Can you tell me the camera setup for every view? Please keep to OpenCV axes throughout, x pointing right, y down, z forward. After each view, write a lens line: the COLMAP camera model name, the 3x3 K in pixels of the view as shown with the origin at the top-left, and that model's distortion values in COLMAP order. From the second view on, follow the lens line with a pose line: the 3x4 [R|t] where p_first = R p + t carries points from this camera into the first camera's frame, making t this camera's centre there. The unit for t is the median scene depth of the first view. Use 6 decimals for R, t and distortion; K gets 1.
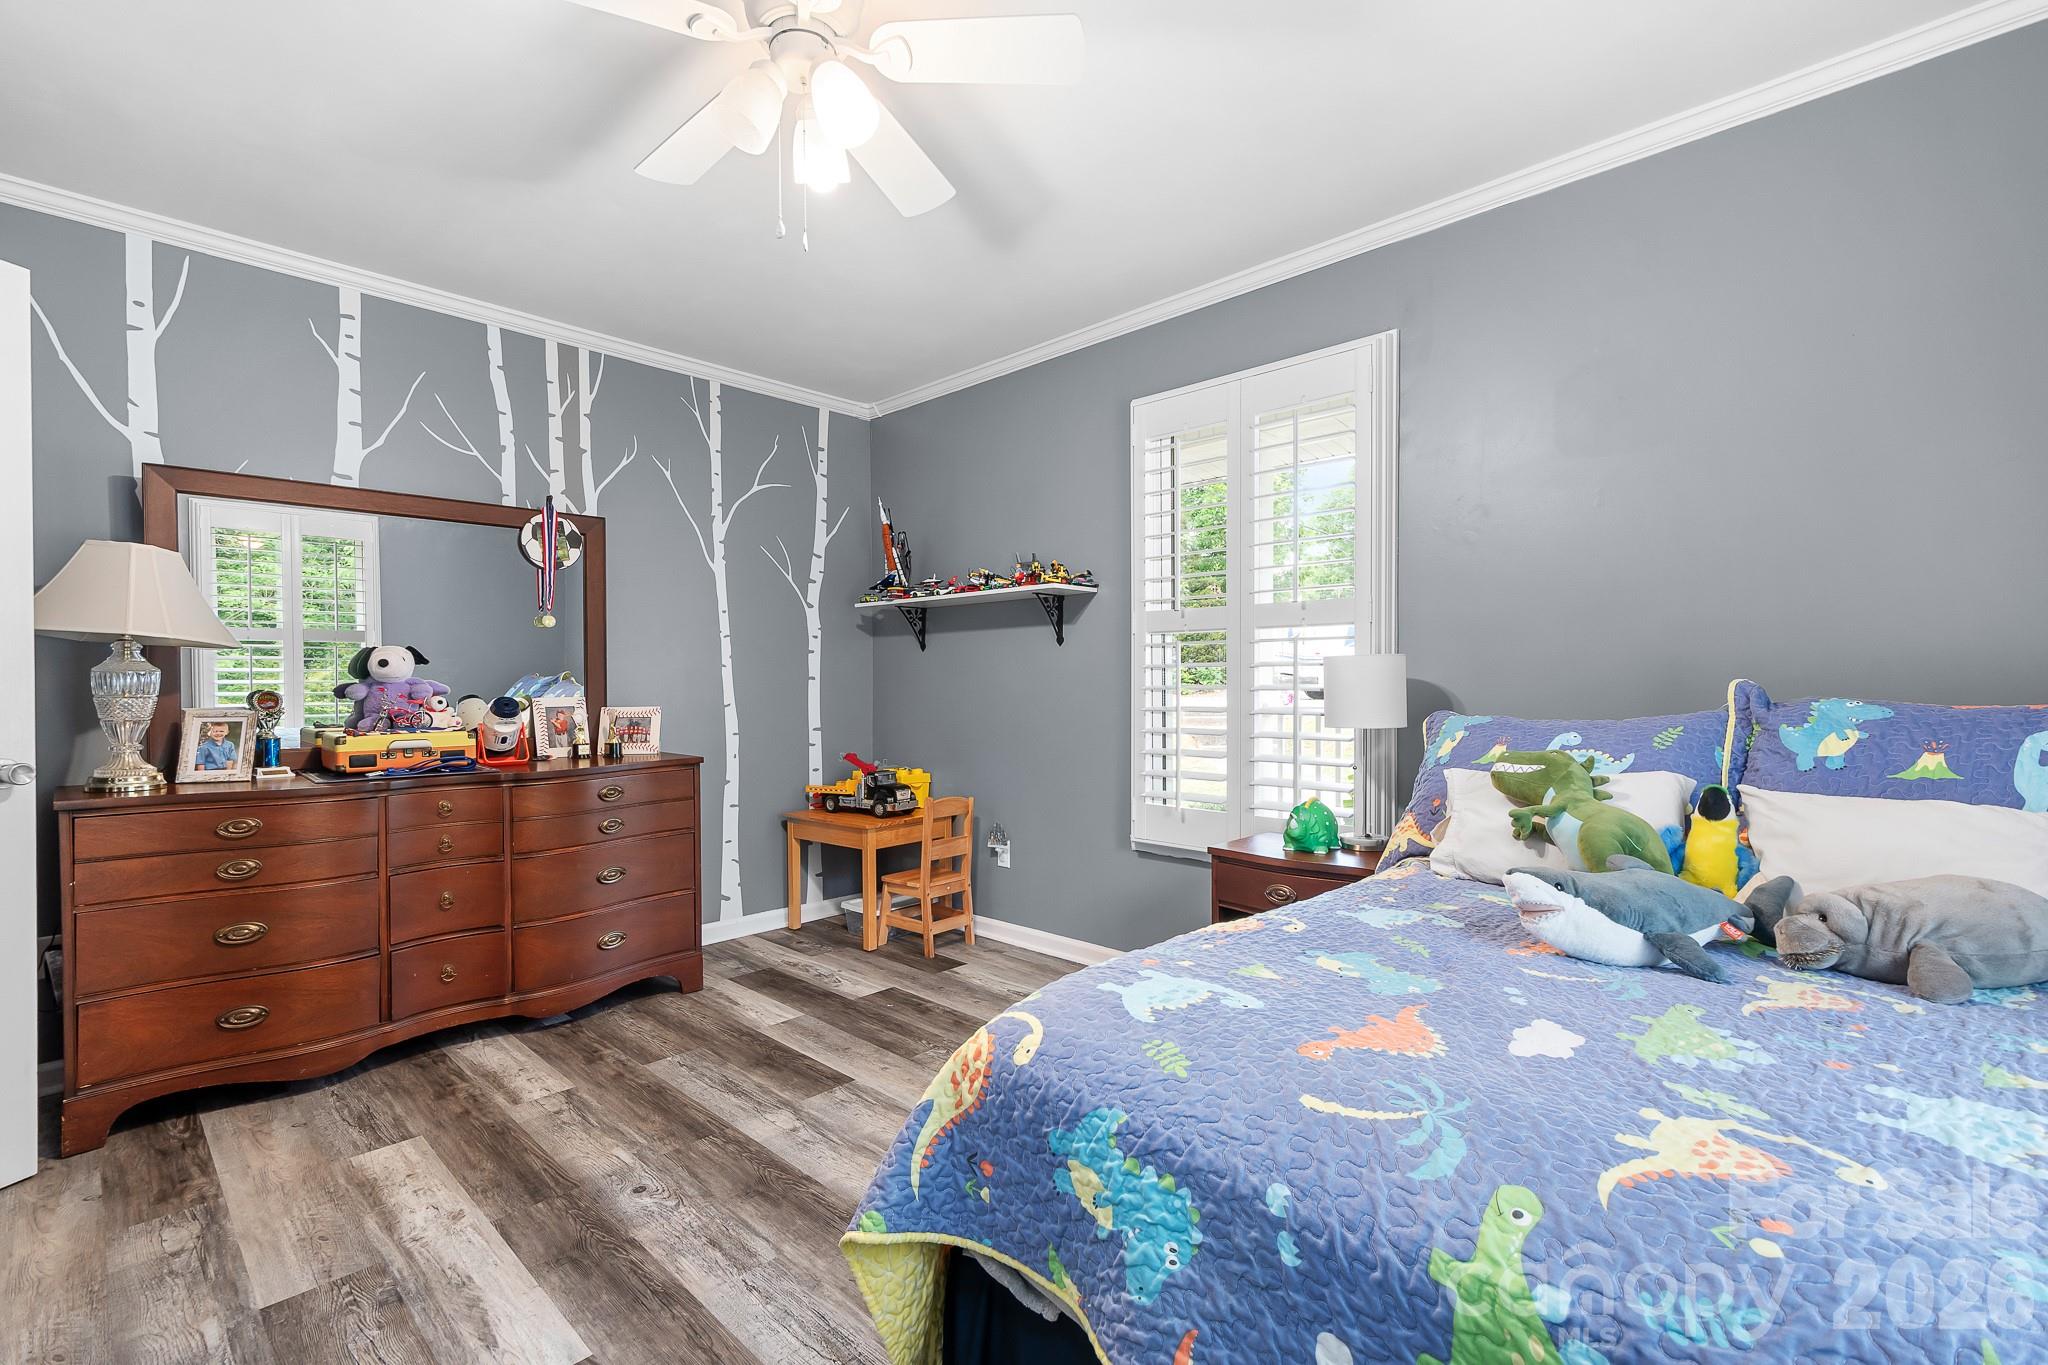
lens RADIAL K [[937.3, 0, 1016.9], [0, 937.3, 683.1], [0, 0, 1]] dist [0.018219, -0.000957]
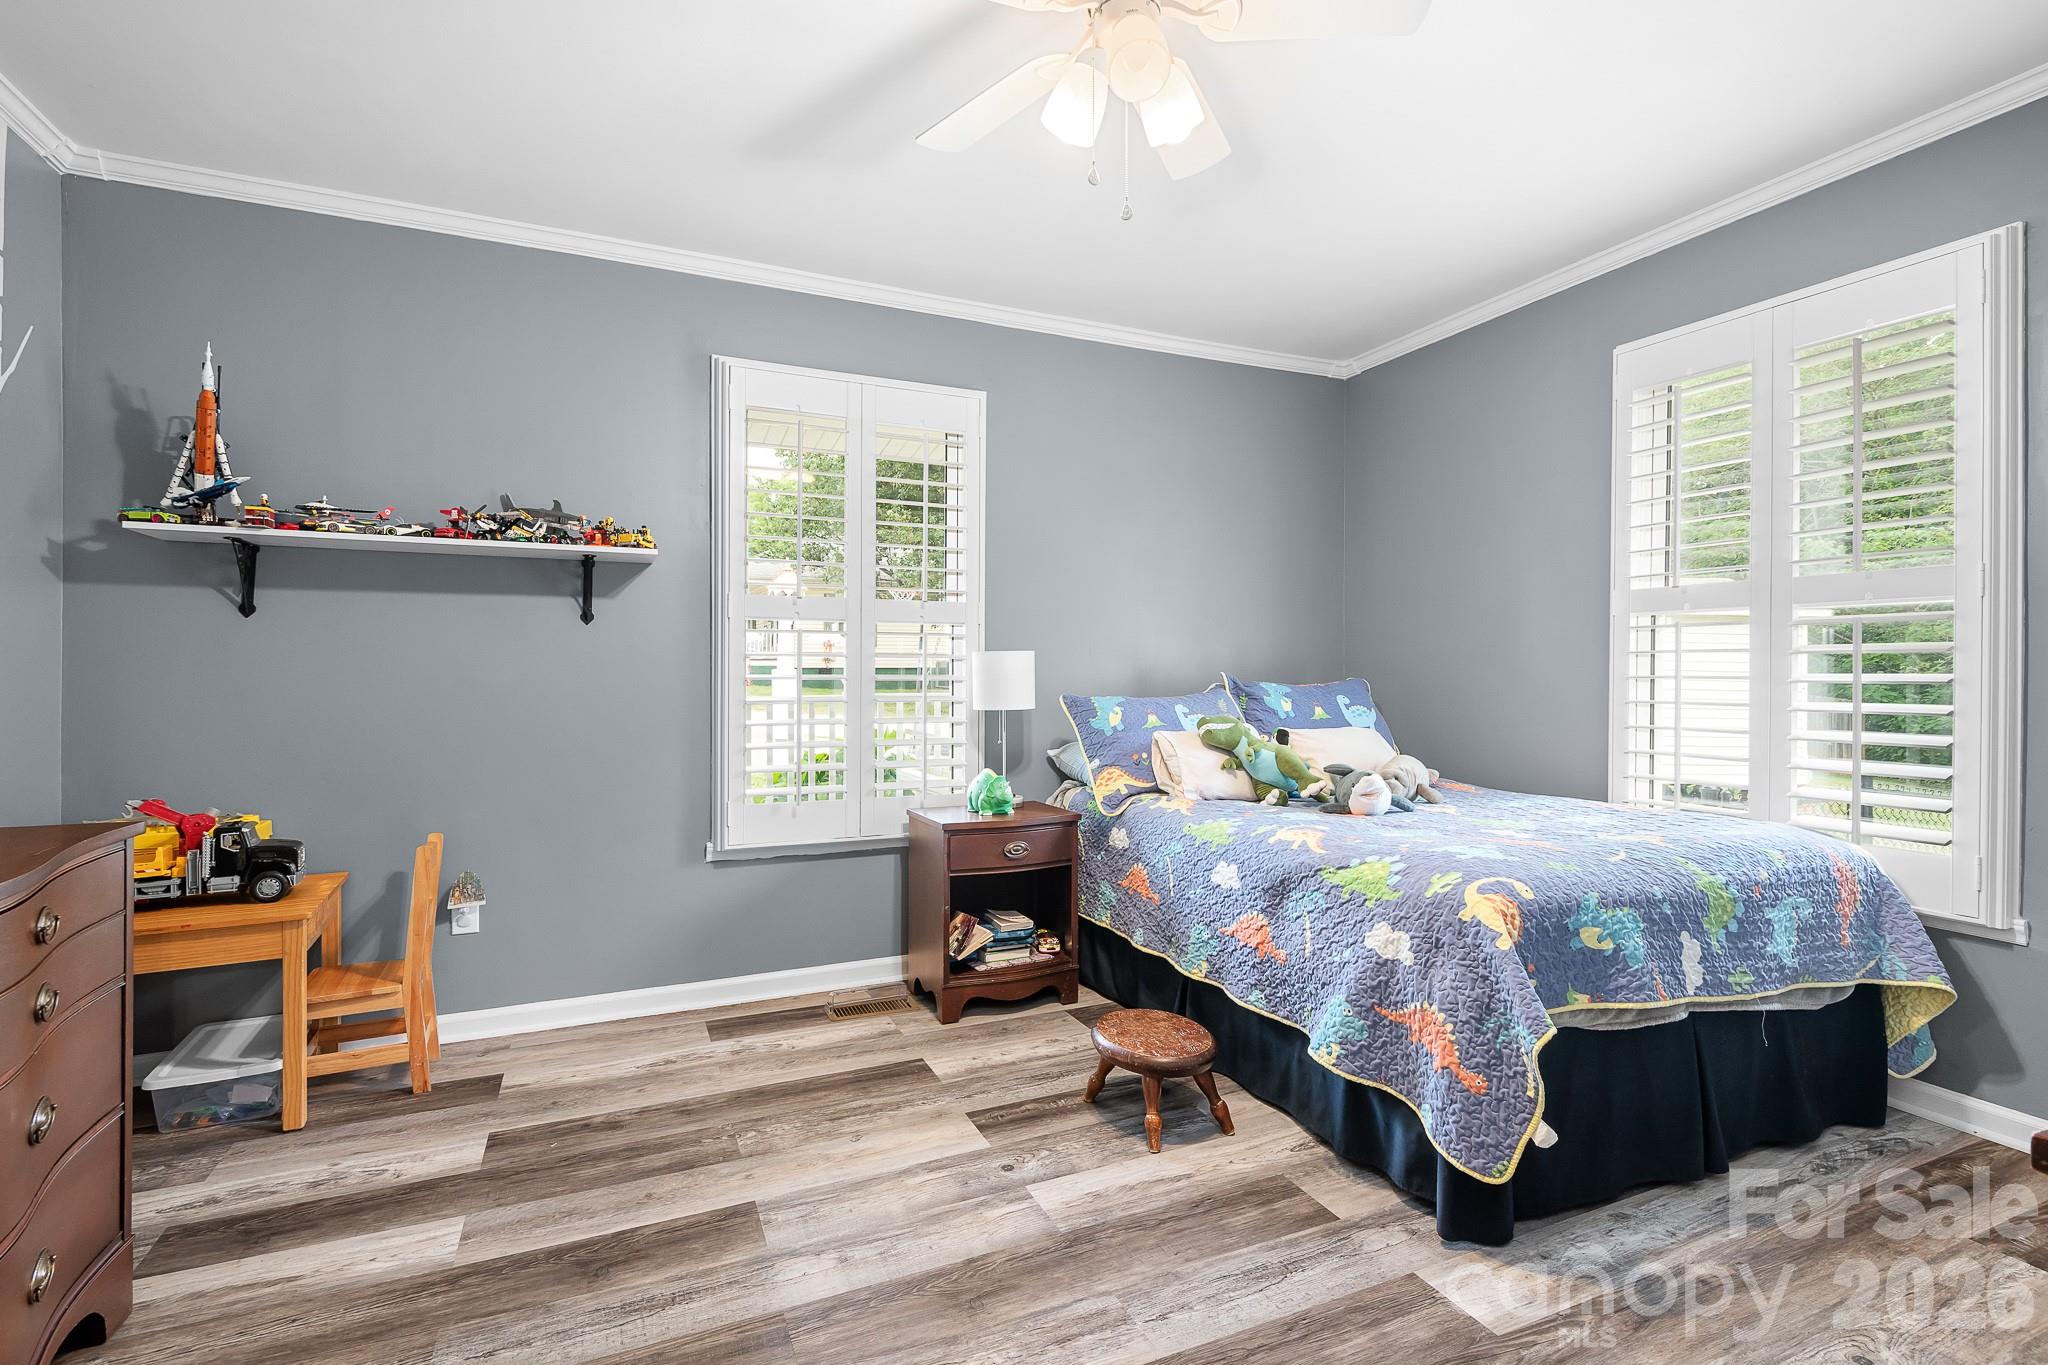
lens RADIAL K [[964.4, 0, 1032.4], [0, 964.4, 666.3], [0, 0, 1]] dist [0.028617, -0.020547]
pose [[0.351341, 0.012328, 0.936166, -0.652359], [-0.001807, 0.999920, -0.012490, 0.004907], [-0.936246, 0.002696, 0.351336, 0.412738]]
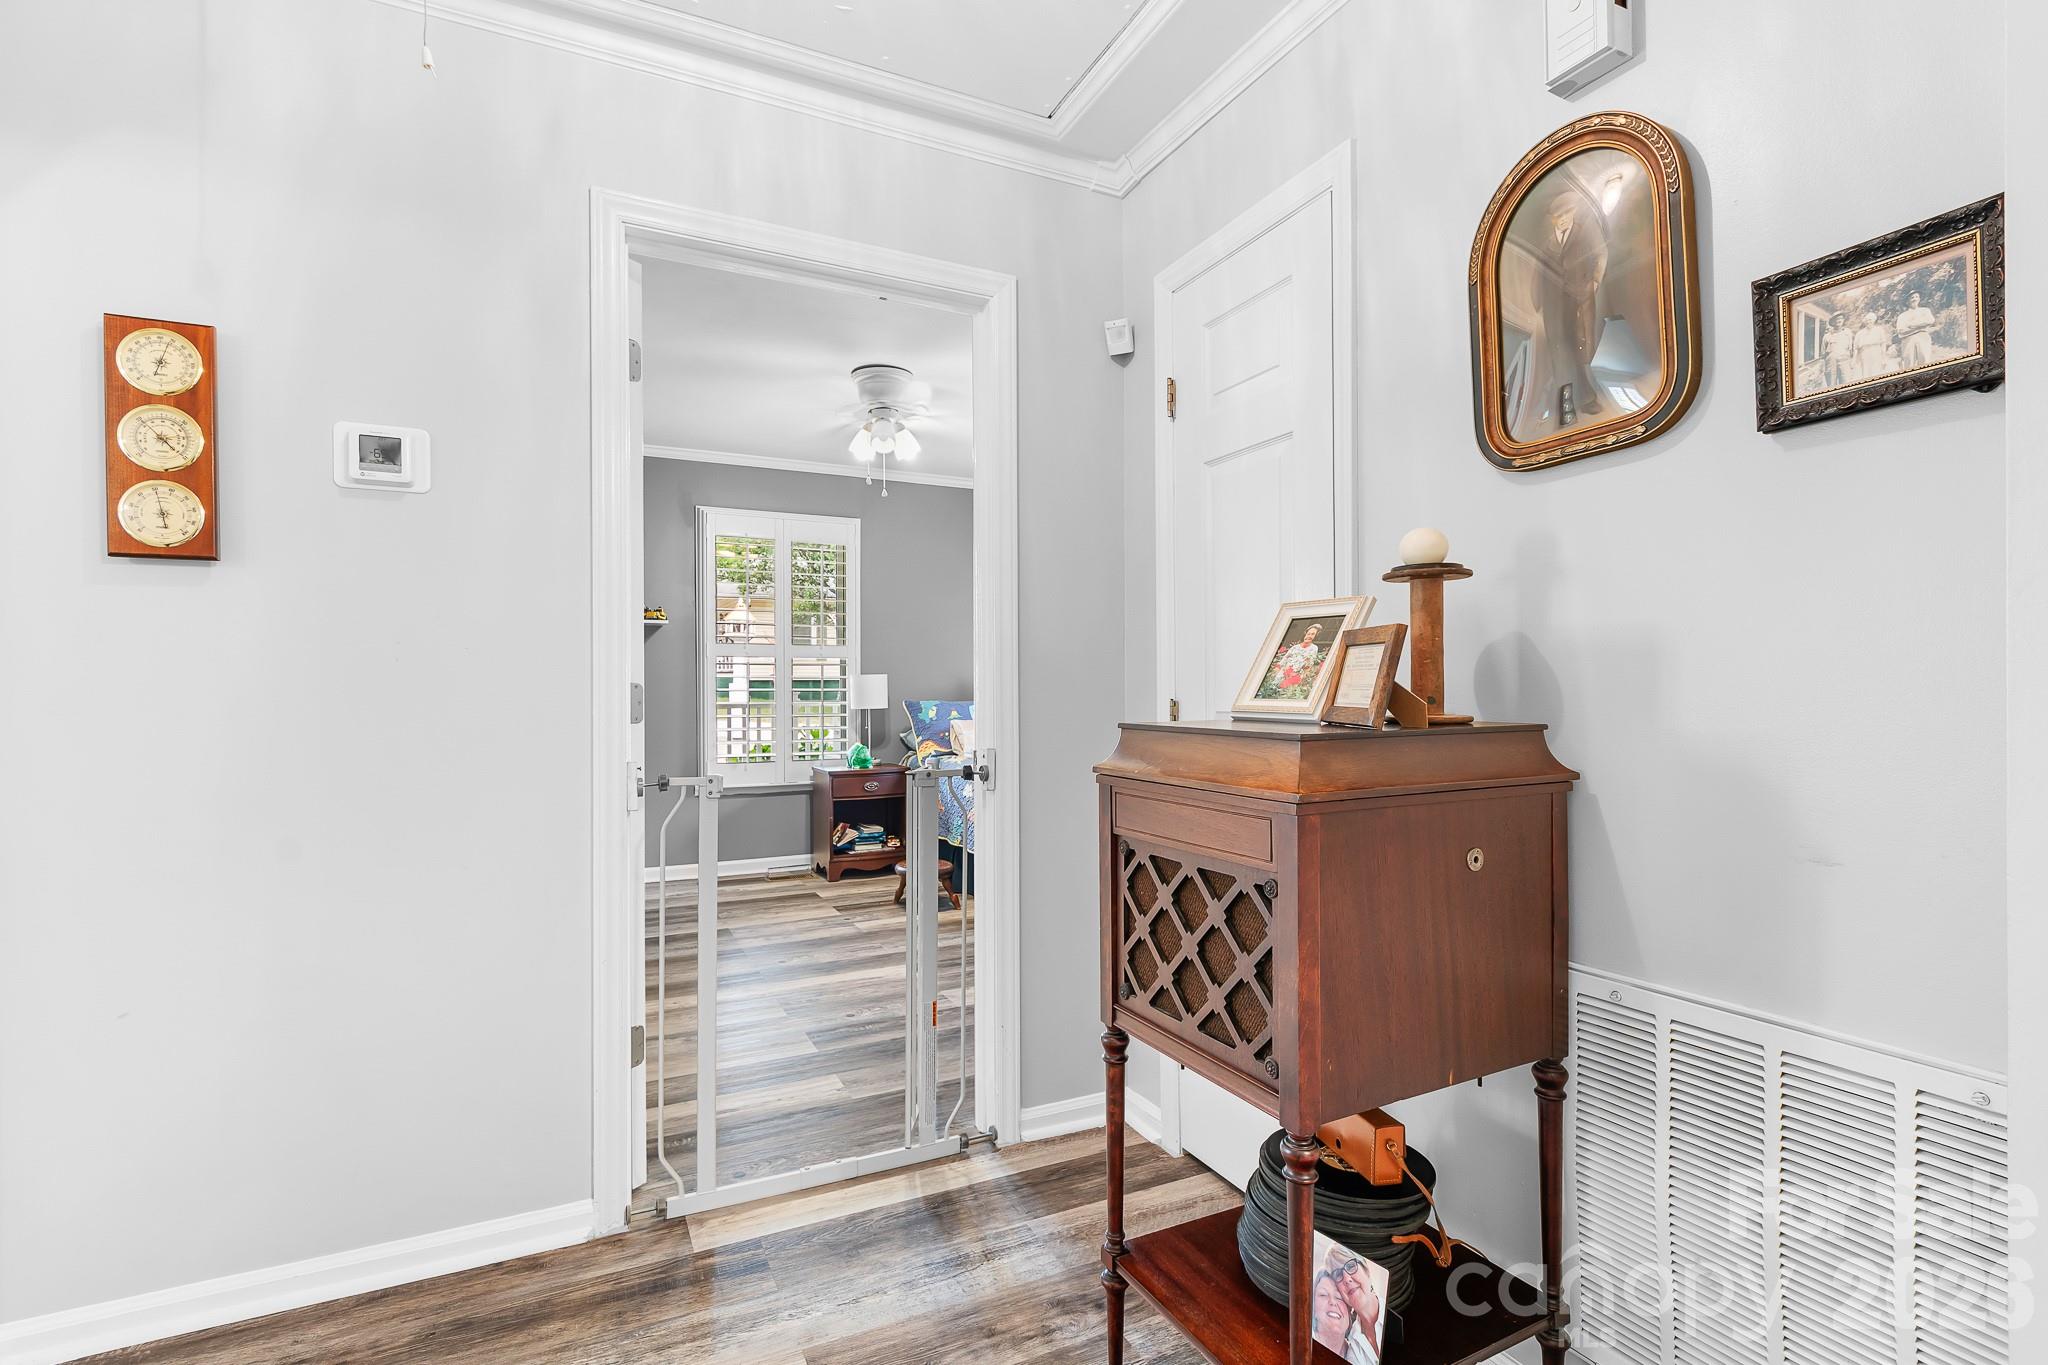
lens RADIAL K [[921.3, 0, 1016.9], [0, 921.3, 689.7], [0, 0, 1]] dist [-0.001210, -0.000102]
pose [[0.312785, 0.000071, 0.949824, -1.267710], [0.002509, 0.999996, -0.000901, 0.005936], [-0.949821, 0.002665, 0.312784, -0.018762]]
